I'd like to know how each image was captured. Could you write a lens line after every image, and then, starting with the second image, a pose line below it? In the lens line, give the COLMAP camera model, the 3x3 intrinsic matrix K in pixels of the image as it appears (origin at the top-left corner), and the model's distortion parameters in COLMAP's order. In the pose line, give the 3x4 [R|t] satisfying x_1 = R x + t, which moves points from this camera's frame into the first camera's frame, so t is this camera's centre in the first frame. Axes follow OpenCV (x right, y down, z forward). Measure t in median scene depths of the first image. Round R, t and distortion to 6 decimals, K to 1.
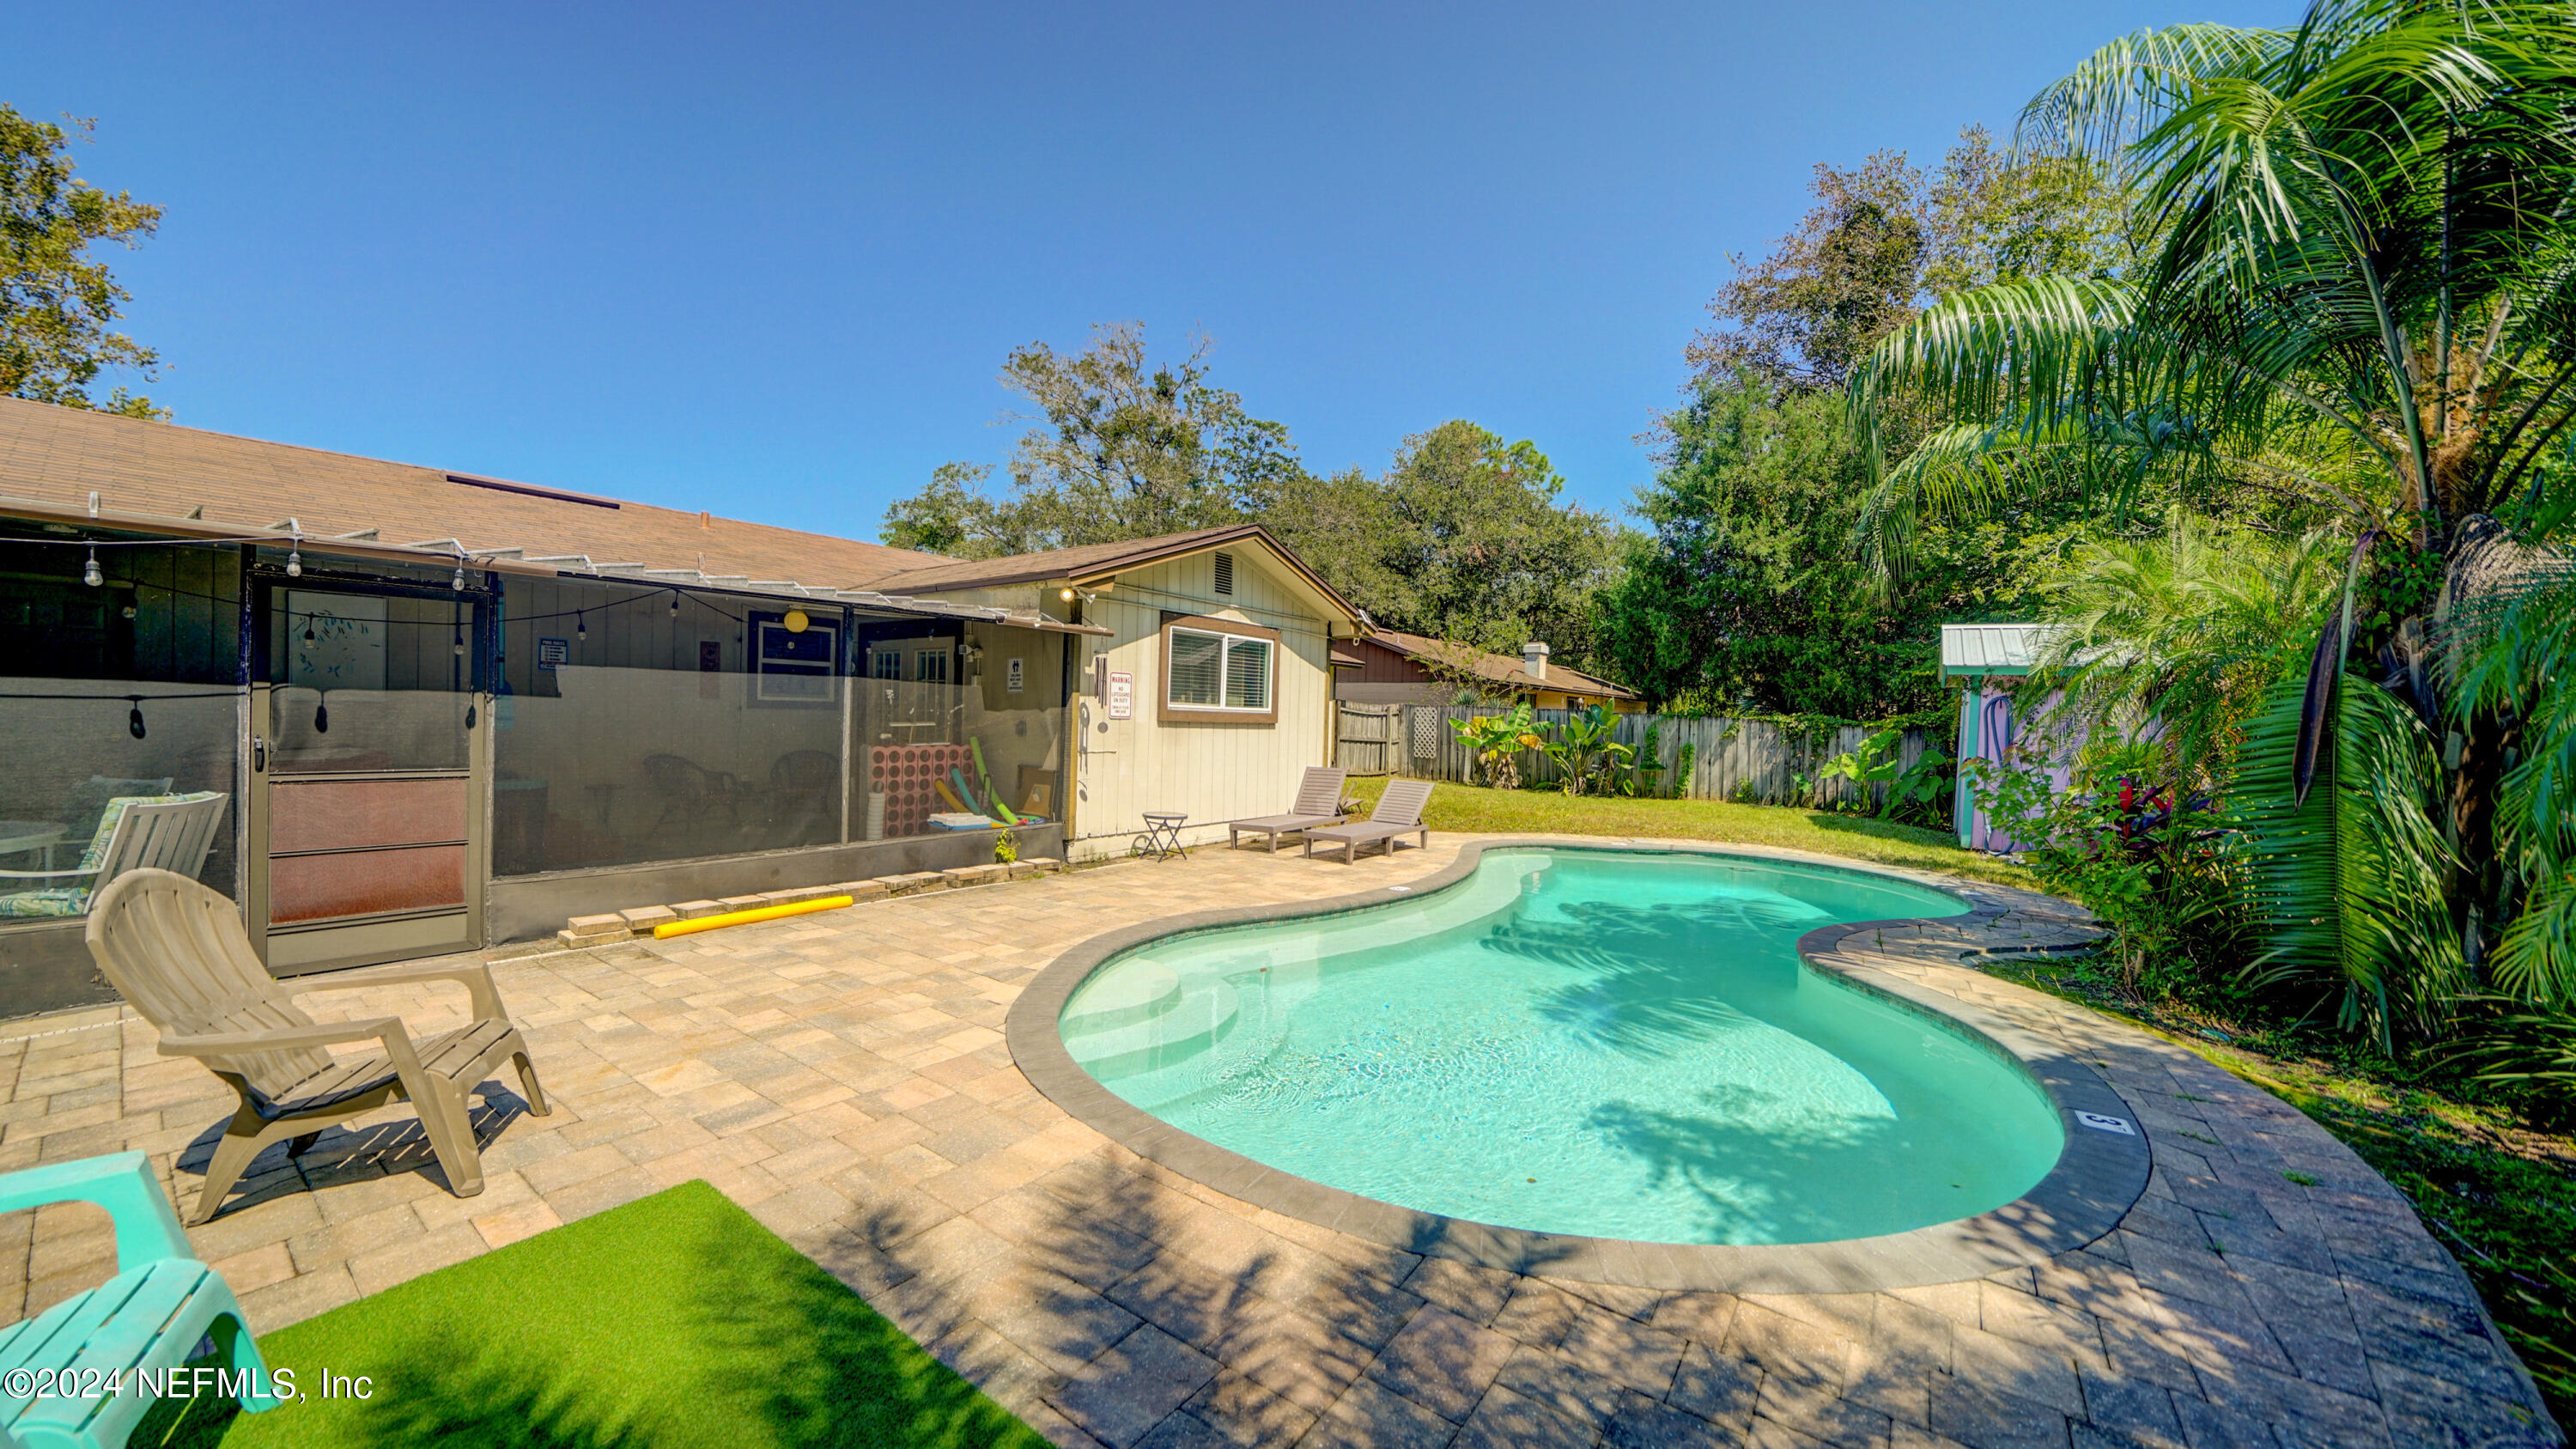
lens RADIAL K [[901.8, 0, 1275.0], [0, 901.8, 726.3], [0, 0, 1]] dist [-0.010950, 0.000332]
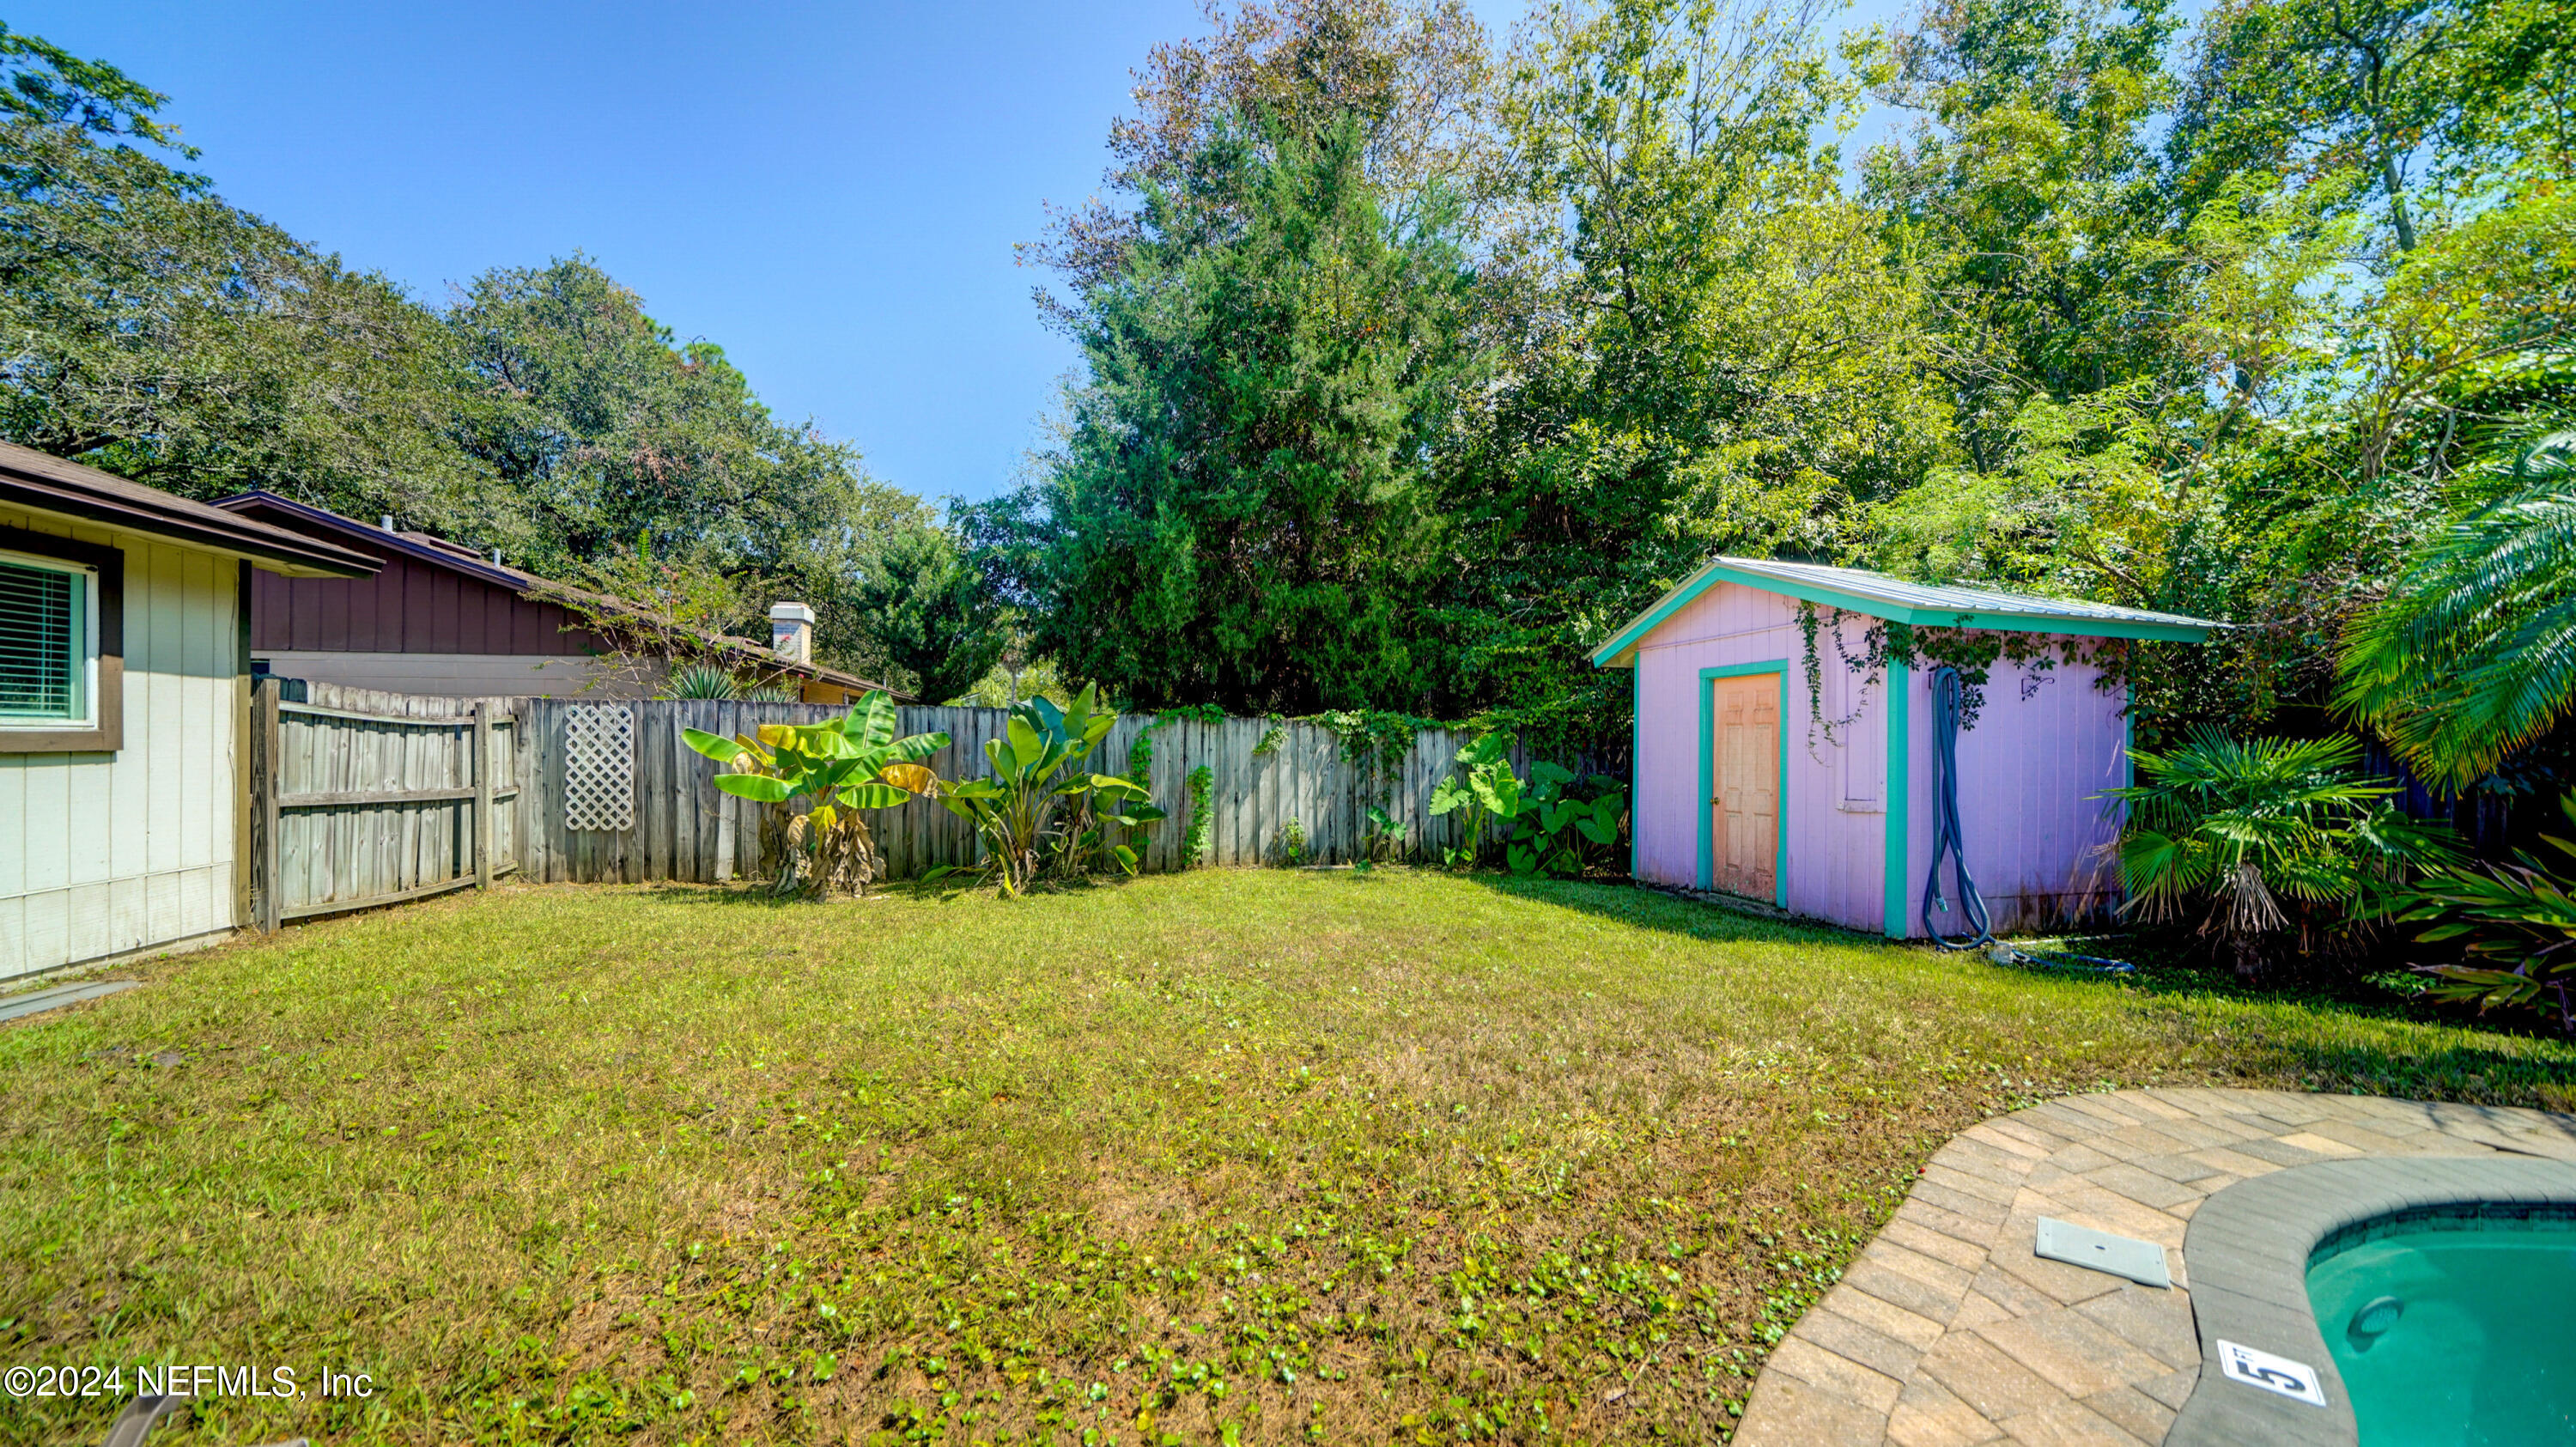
lens RADIAL K [[901.7, 0, 1275.0], [0, 901.7, 725.3], [0, 0, 1]] dist [-0.010950, 0.000332]
pose [[0.647678, -0.014948, 0.761768, 0.072516], [0.024729, 0.999693, -0.001408, -0.004969], [-0.761513, 0.019750, 0.647849, 0.648949]]
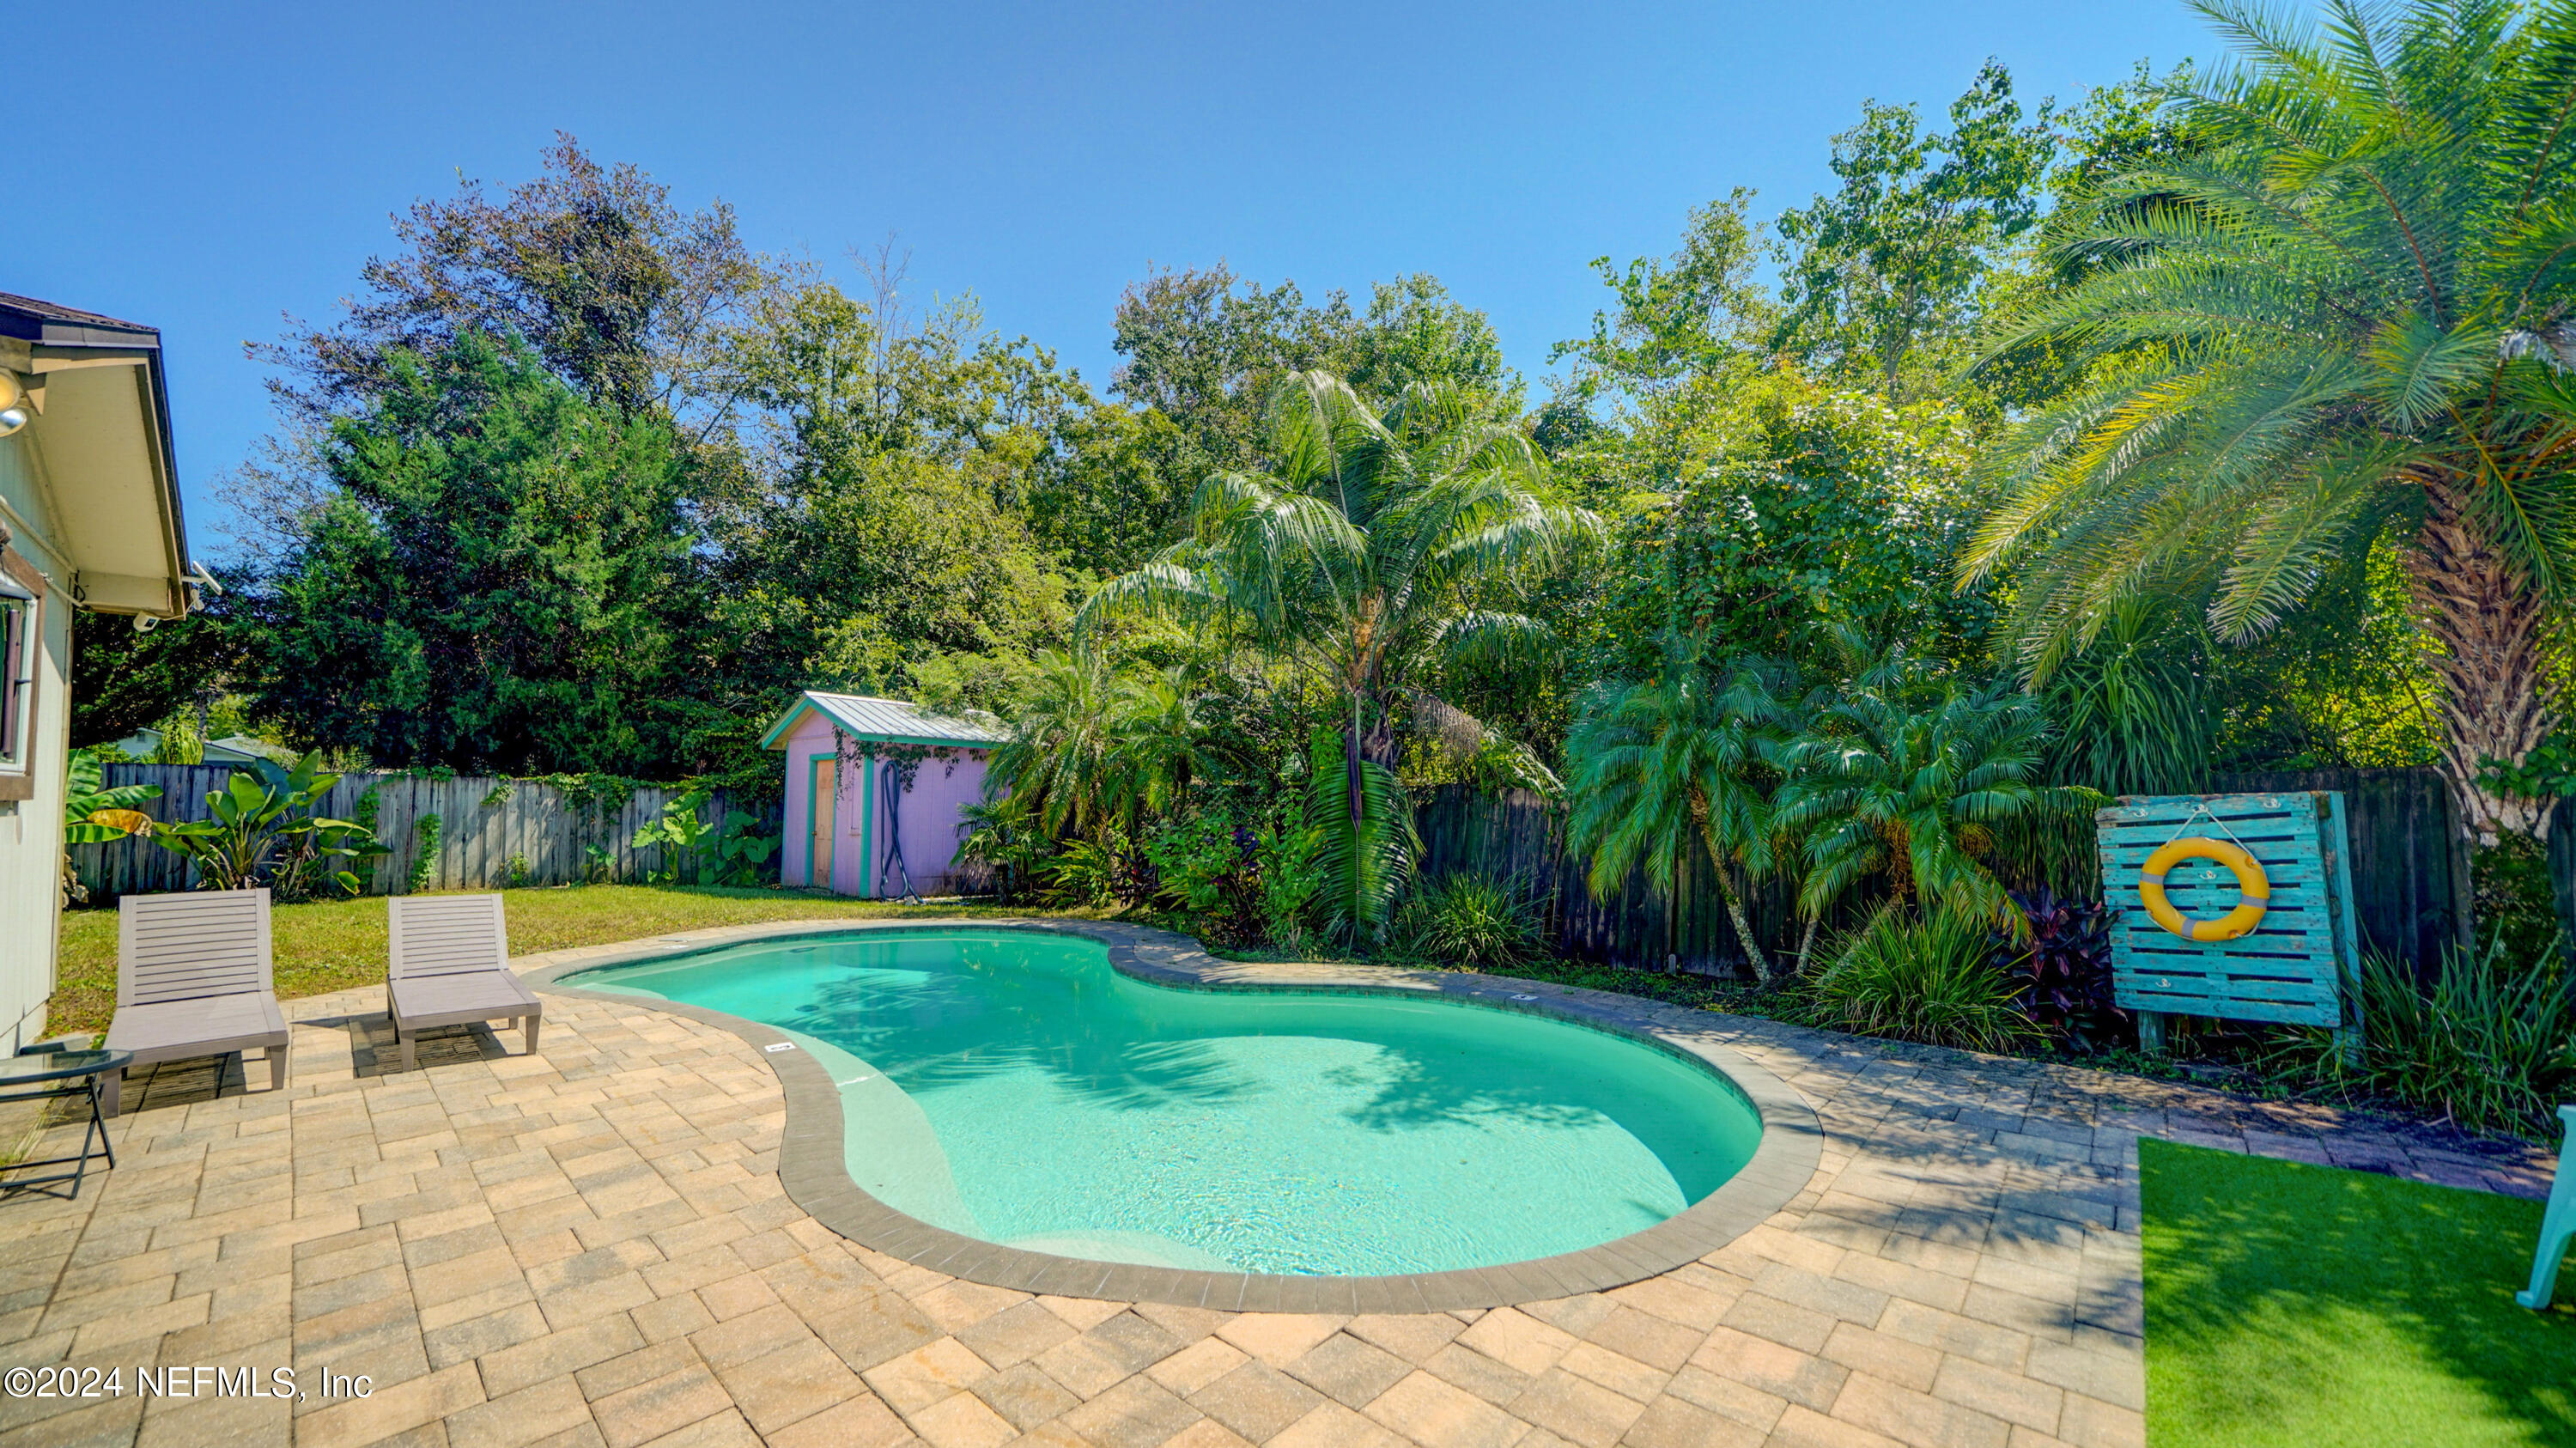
lens RADIAL K [[954.0, 0, 1274.8], [0, 954.0, 777.5], [0, 0, 1]] dist [-0.017179, 0.000060]
pose [[0.124608, 0.001725, 0.992205, -0.221804], [0.006049, 0.999979, -0.002498, -0.004922], [-0.992188, 0.006313, 0.124594, 0.246489]]
